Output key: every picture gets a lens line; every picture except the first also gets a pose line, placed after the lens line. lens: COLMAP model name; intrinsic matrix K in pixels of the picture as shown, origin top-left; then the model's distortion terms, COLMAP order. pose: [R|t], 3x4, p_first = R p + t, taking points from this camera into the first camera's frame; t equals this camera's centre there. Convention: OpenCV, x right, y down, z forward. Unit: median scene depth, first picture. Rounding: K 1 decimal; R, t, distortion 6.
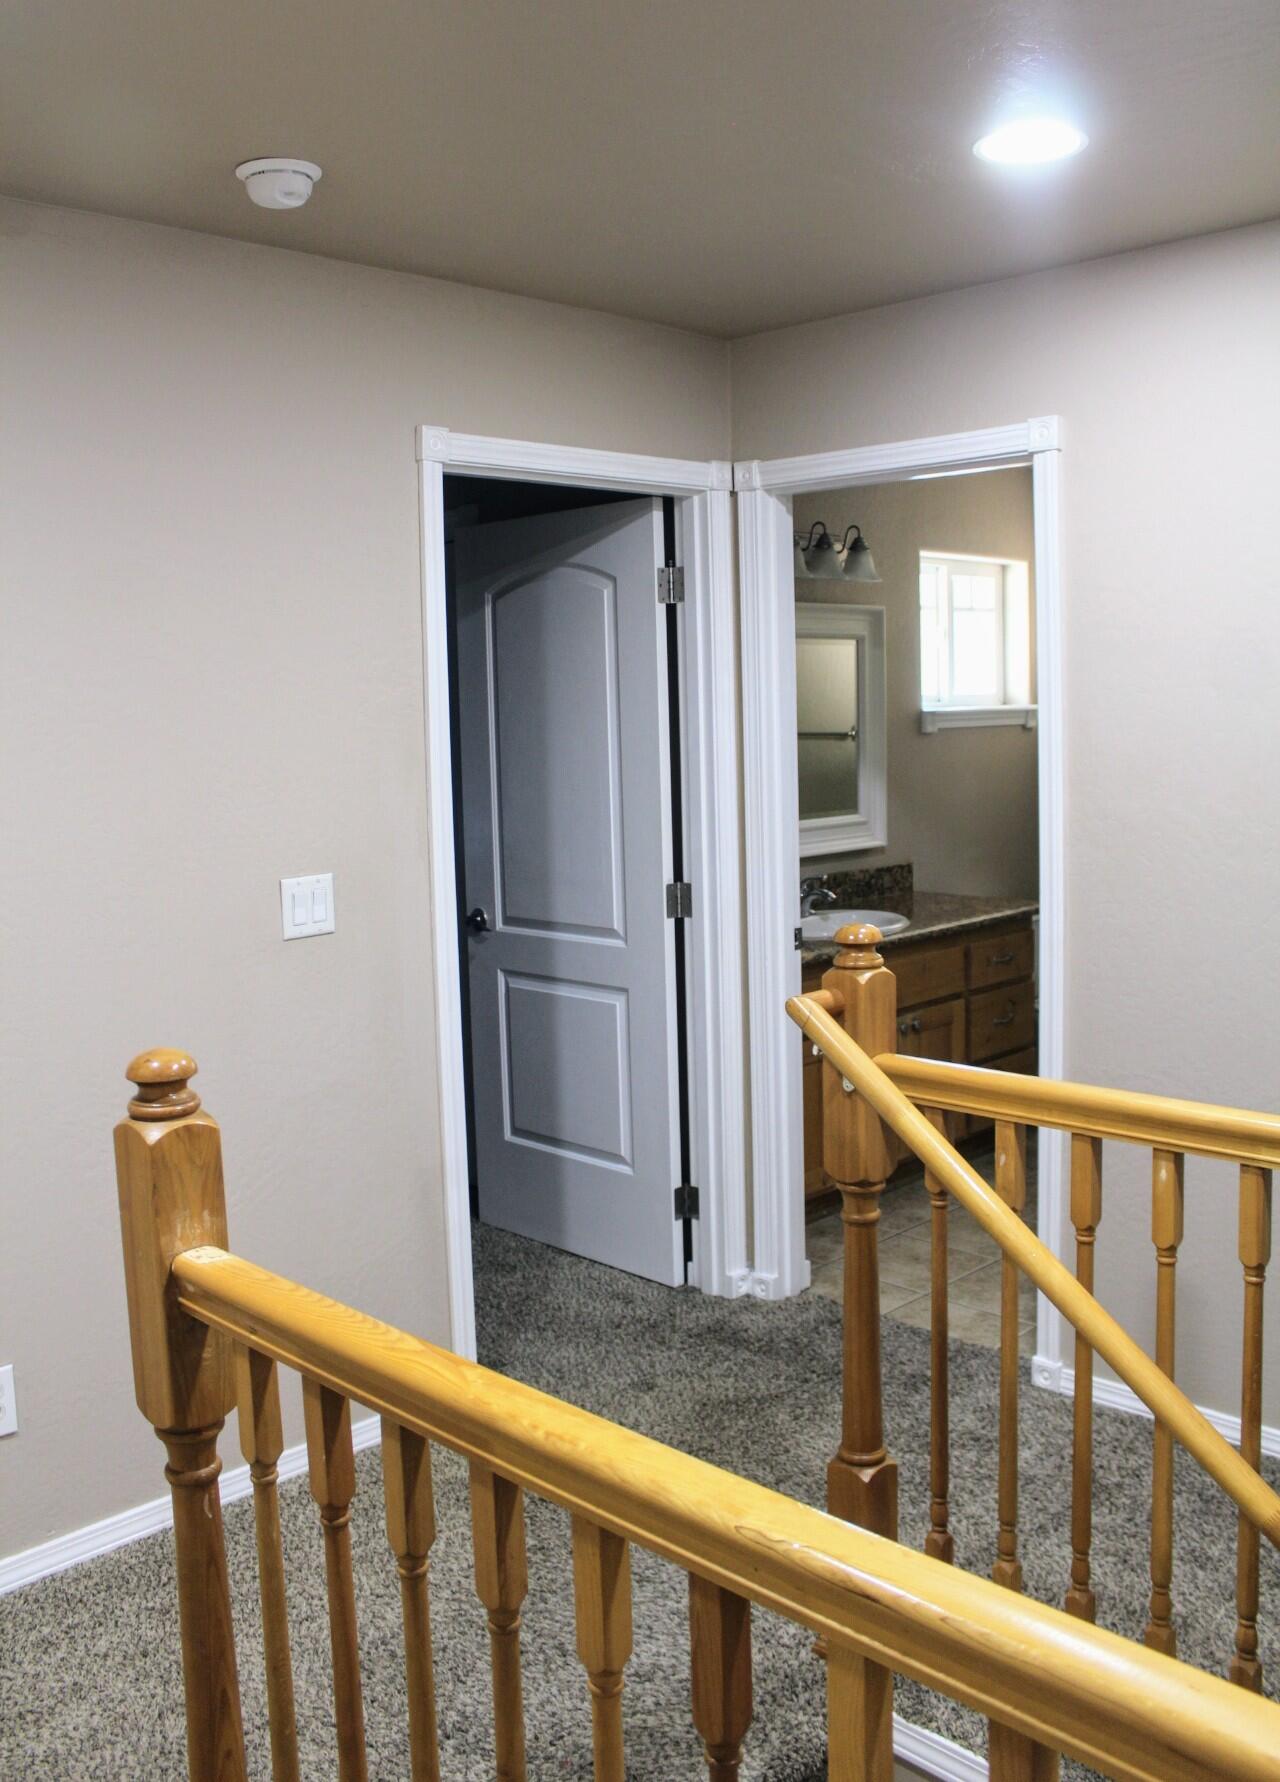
lens RADIAL K [[1575.3, 0, 640.8], [0, 1575.3, 837.9], [0, 0, 1]] dist [-0.157757, 0.135588]
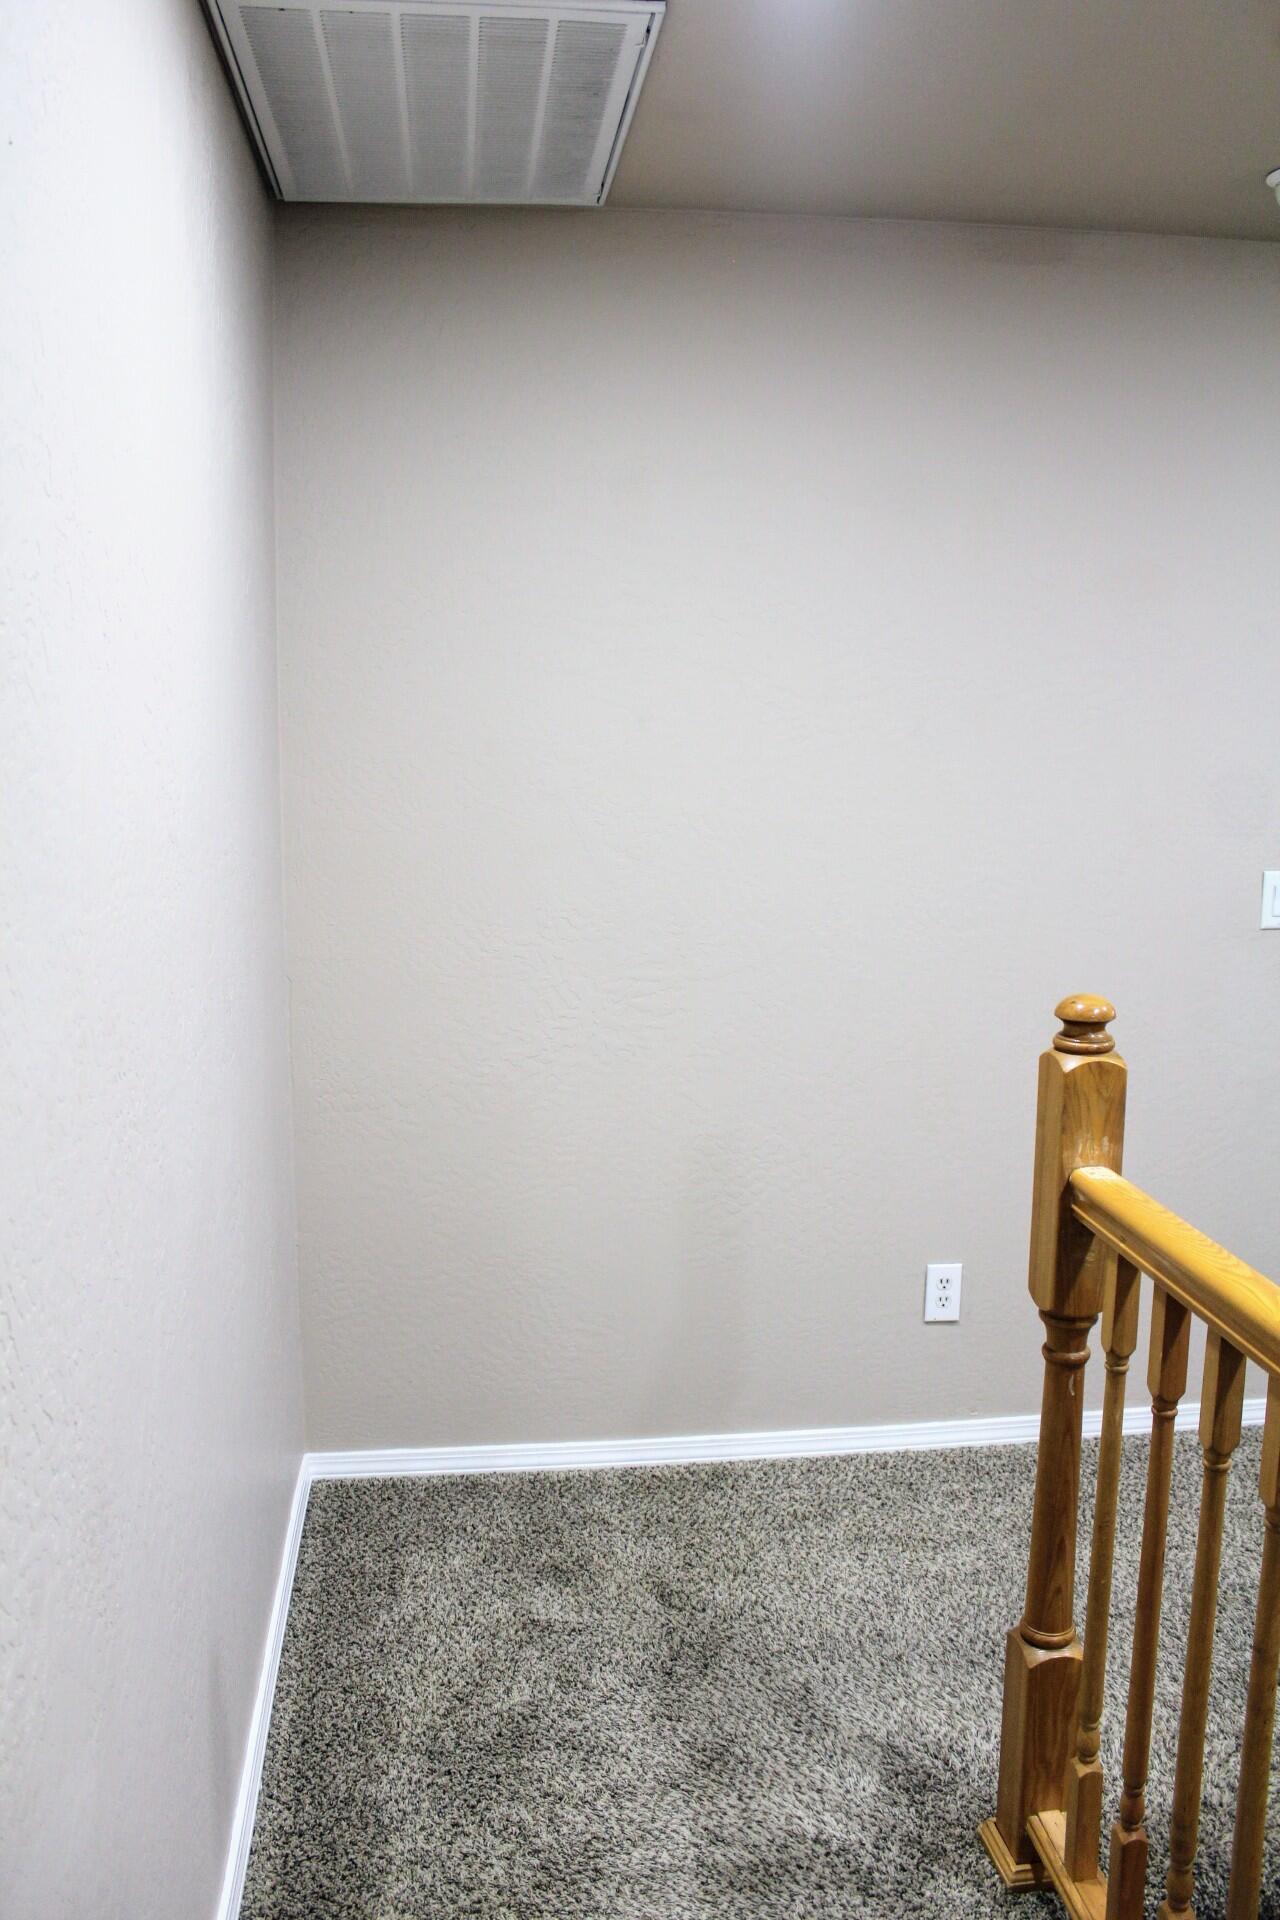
lens RADIAL K [[1593.4, 0, 640.0], [0, 1593.4, 960.0], [0, 0, 1]] dist [-0.165039, 0.154433]
pose [[0.790678, 0.125077, -0.599320, 0.132348], [-0.073616, 0.991230, 0.109748, 0.005458], [0.607791, -0.042656, 0.792951, -0.144054]]
